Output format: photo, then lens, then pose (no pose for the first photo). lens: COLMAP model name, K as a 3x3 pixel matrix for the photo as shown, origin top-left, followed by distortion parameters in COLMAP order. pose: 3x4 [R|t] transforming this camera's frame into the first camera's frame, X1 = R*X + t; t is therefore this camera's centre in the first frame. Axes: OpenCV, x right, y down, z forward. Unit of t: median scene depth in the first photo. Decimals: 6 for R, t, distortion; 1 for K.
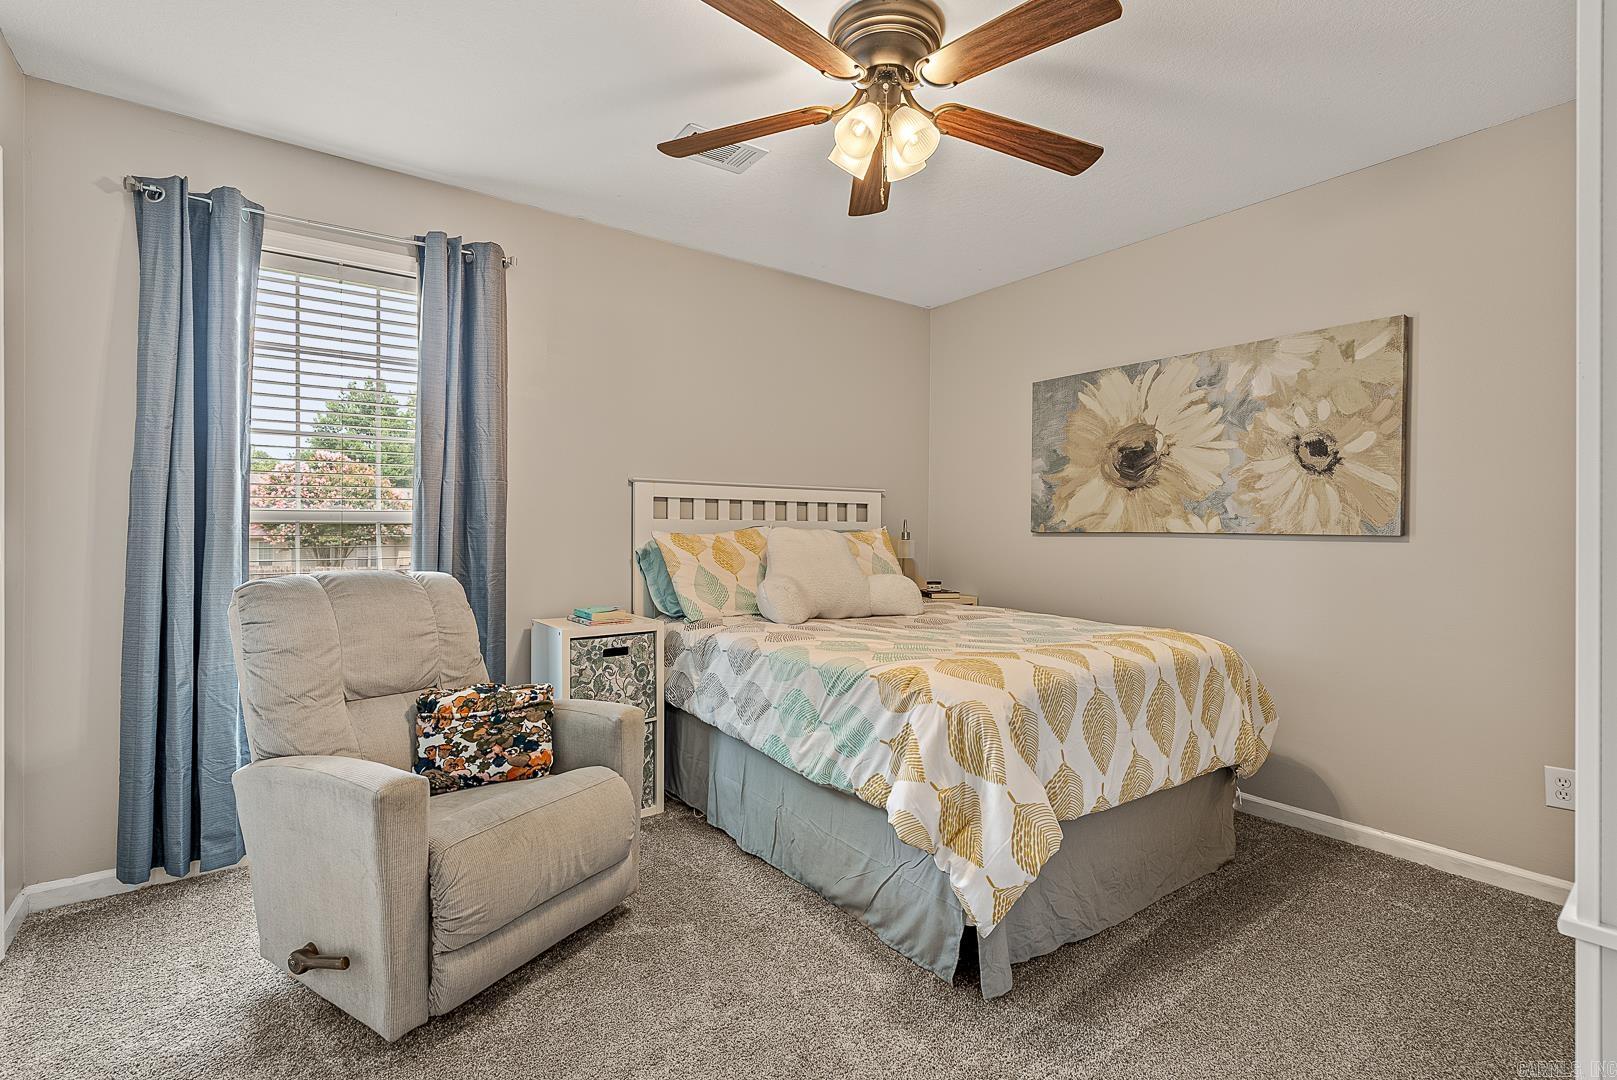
lens RADIAL K [[741.9, 0, 809.0], [0, 741.9, 526.4], [0, 0, 1]] dist [-0.008803, 0.001885]
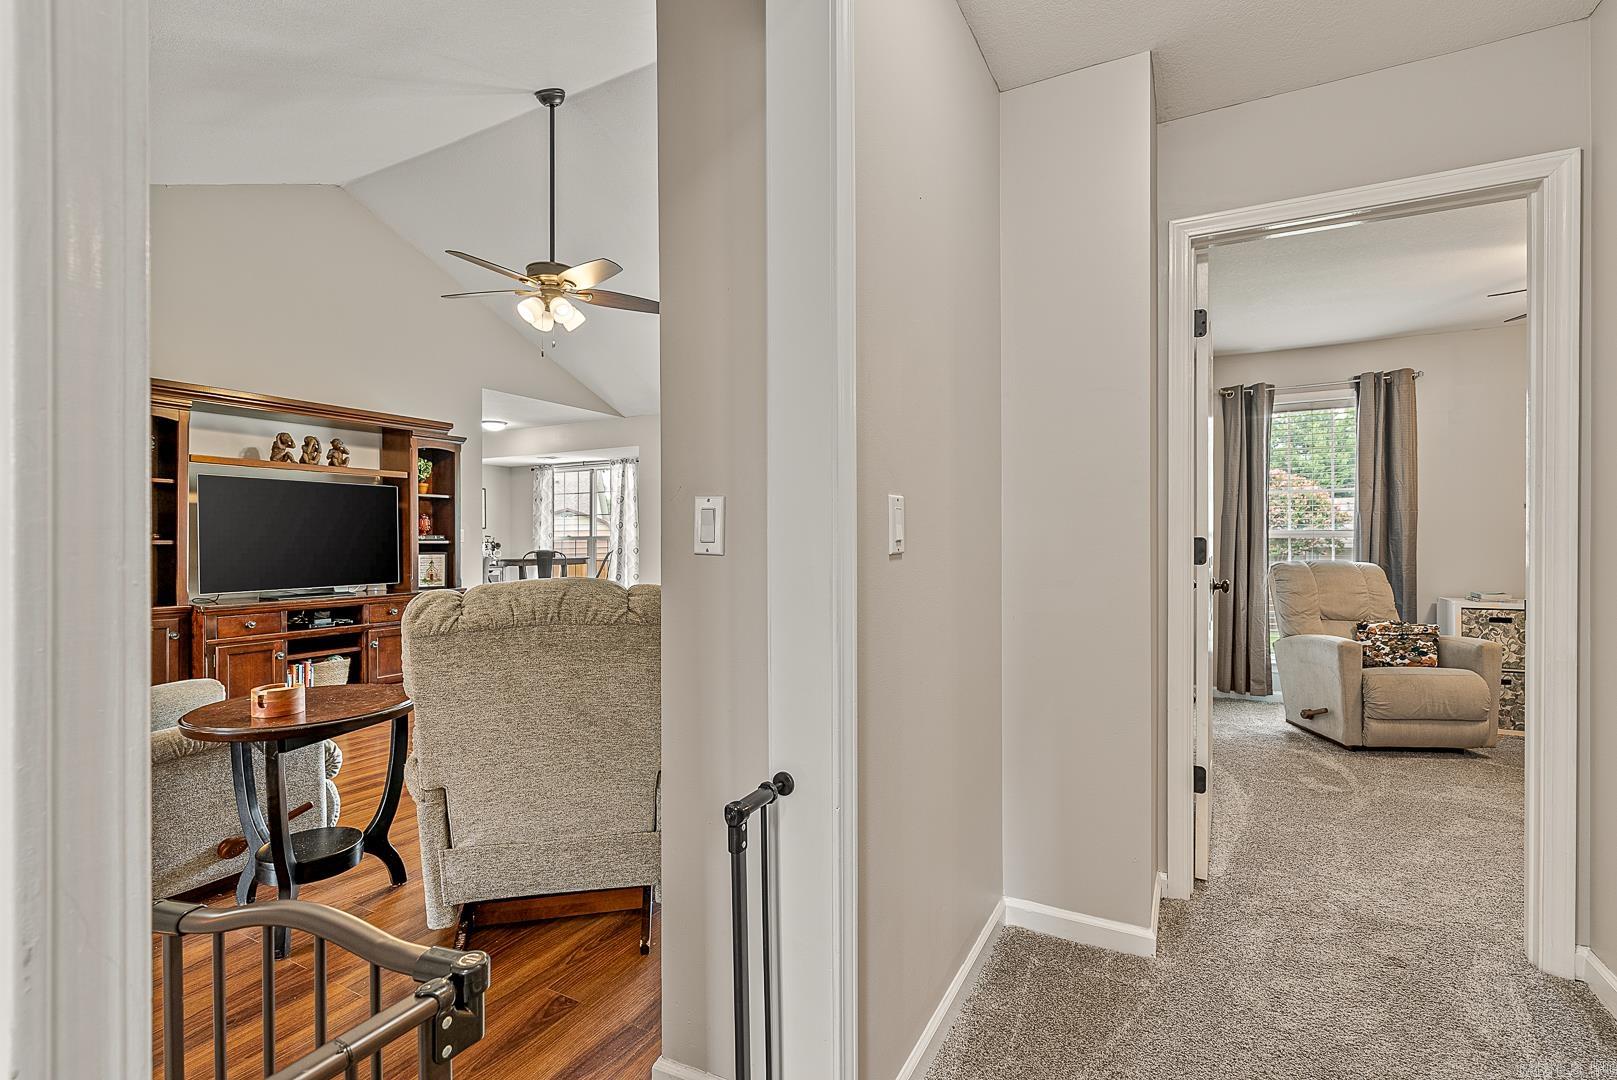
lens RADIAL K [[741.9, 0, 814.6], [0, 741.9, 543.6], [0, 0, 1]] dist [-0.008803, 0.001885]
pose [[0.433429, -0.002172, -0.901185, 0.624976], [0.007990, 0.999967, 0.001432, -0.000849], [0.901152, -0.007821, 0.433432, -1.166949]]
